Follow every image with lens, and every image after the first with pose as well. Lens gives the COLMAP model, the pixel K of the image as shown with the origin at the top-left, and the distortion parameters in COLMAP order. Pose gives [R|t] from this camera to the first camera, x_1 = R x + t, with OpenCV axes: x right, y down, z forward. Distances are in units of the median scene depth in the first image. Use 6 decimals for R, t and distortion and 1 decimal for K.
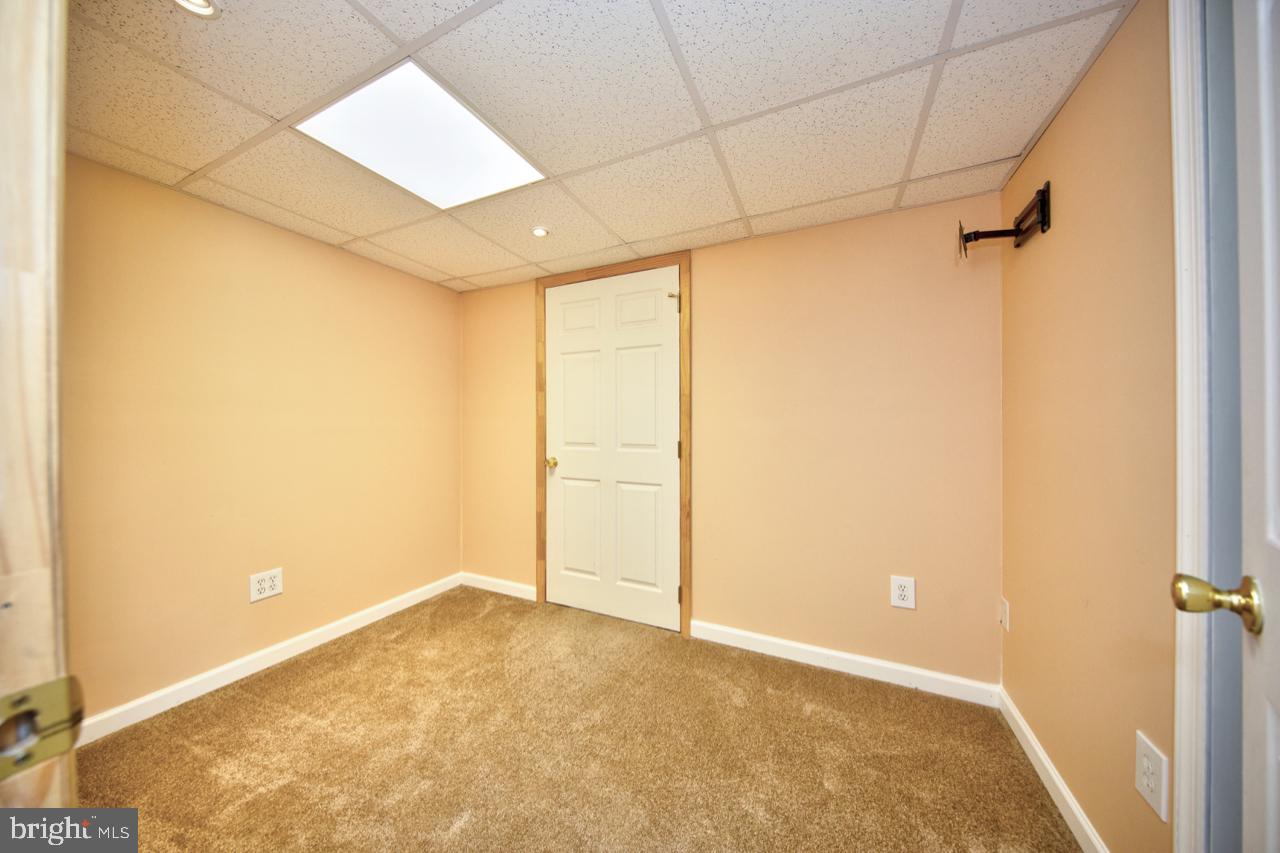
lens RADIAL K [[402.3, 0, 640.0], [0, 402.3, 426.5], [0, 0, 1]] dist [0.006376, -0.005207]
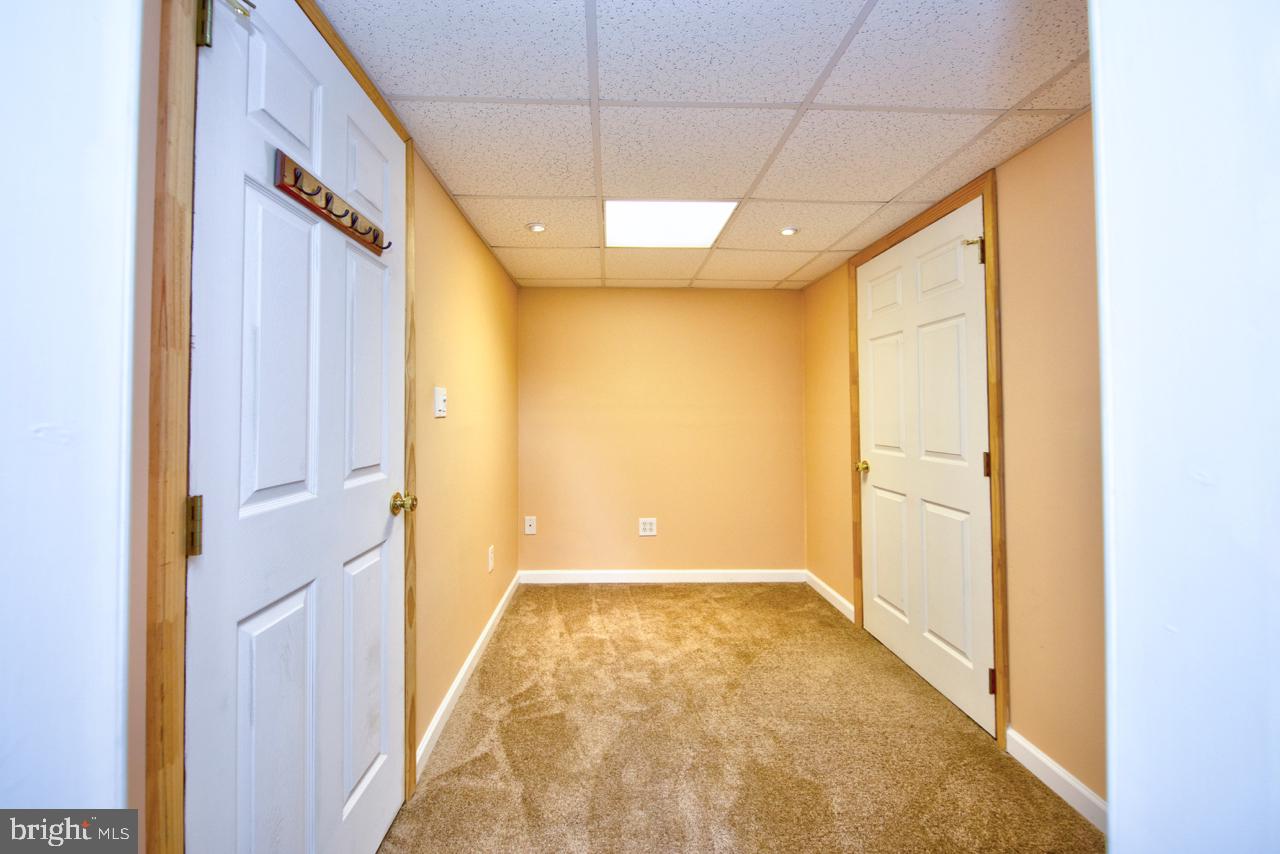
lens RADIAL K [[482.0, 0, 633.6], [0, 482.0, 405.7], [0, 0, 1]] dist [-0.000024, -0.000101]
pose [[0.465095, -0.012104, -0.885178, 0.542171], [-0.004785, 0.999858, -0.016187, -0.025771], [0.885248, 0.011764, 0.464971, 0.093319]]
